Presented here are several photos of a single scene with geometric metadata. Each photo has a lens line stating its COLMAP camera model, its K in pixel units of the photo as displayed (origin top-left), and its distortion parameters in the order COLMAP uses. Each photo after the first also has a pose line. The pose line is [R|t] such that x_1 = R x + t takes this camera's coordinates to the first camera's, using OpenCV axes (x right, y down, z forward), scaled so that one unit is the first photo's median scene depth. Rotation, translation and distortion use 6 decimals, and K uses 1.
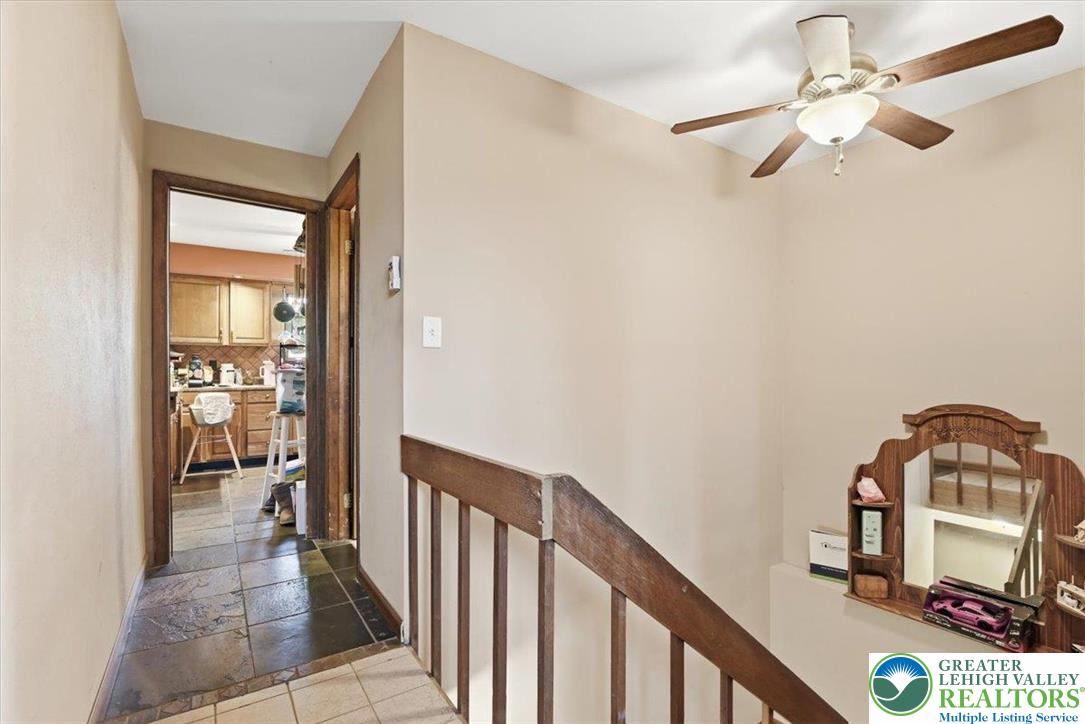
lens RADIAL K [[498.3, 0, 539.0], [0, 498.3, 362.1], [0, 0, 1]] dist [-0.016744, 0.000232]
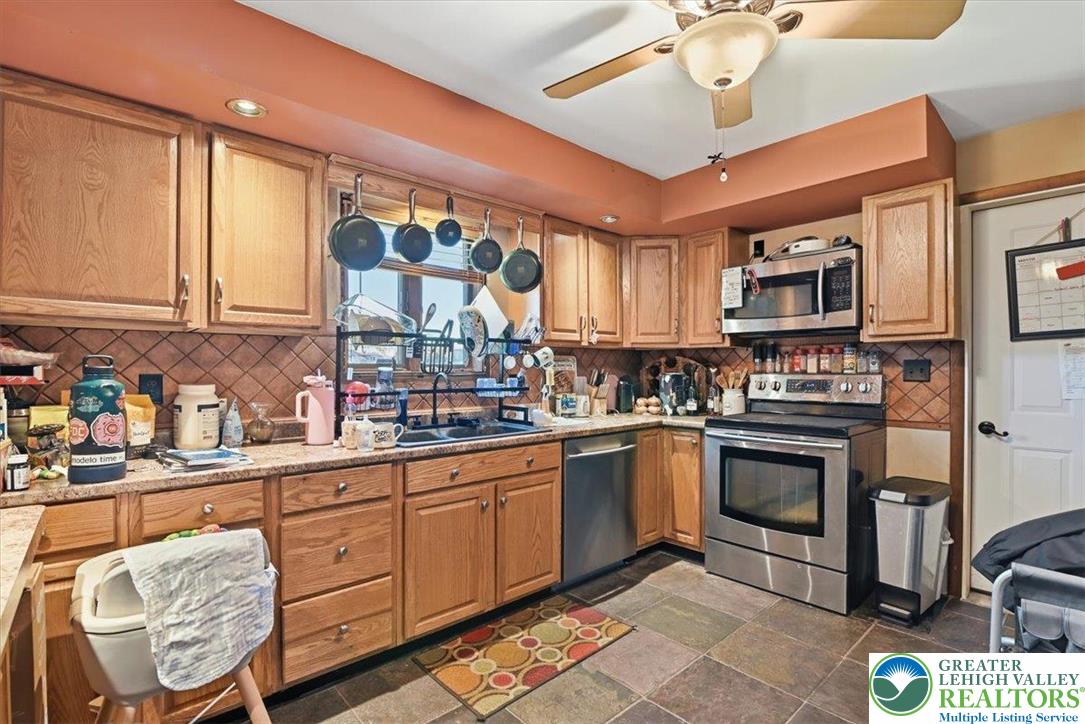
lens RADIAL K [[502.1, 0, 542.6], [0, 502.1, 370.2], [0, 0, 1]] dist [-0.021383, -0.000245]
pose [[0.990562, 0.002191, 0.137046, -0.459037], [-0.004001, 0.999908, 0.012934, -0.012548], [-0.137005, -0.013360, 0.990480, 0.654599]]
